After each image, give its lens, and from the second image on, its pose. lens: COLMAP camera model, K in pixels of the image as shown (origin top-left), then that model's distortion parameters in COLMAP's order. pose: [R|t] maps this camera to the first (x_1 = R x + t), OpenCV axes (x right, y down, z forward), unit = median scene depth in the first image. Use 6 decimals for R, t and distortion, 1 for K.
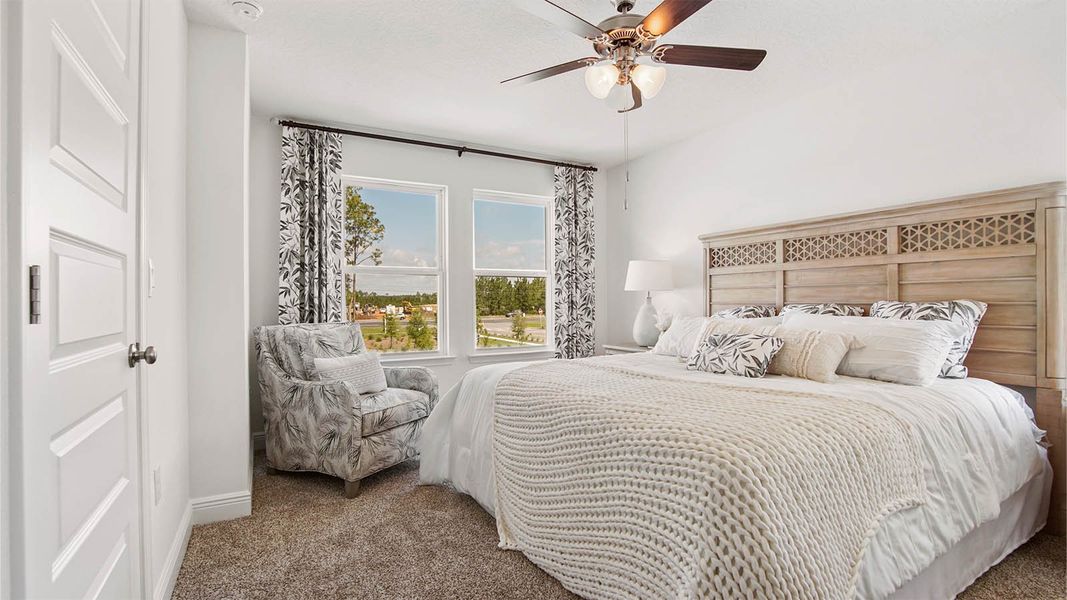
lens RADIAL K [[493.1, 0, 529.4], [0, 493.1, 302.0], [0, 0, 1]] dist [-0.015660, 0.000173]
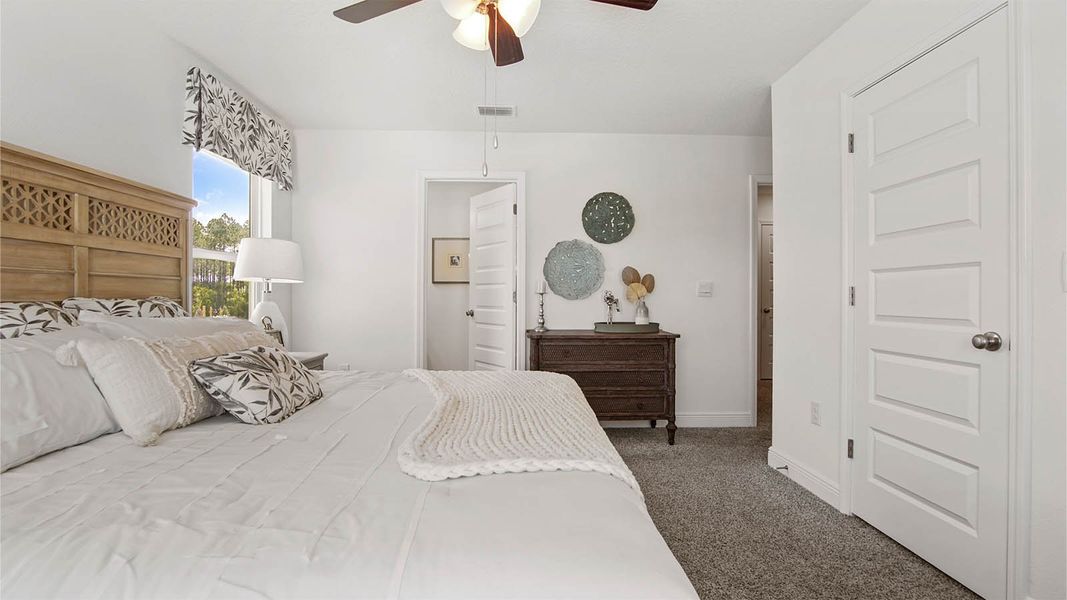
lens RADIAL K [[493.1, 0, 529.4], [0, 493.1, 302.0], [0, 0, 1]] dist [-0.015660, 0.000173]
pose [[-0.885314, 0.009659, 0.464893, -0.178970], [0.014684, 0.999866, 0.007188, 0.009336], [-0.464762, 0.013190, -0.885338, 1.292622]]
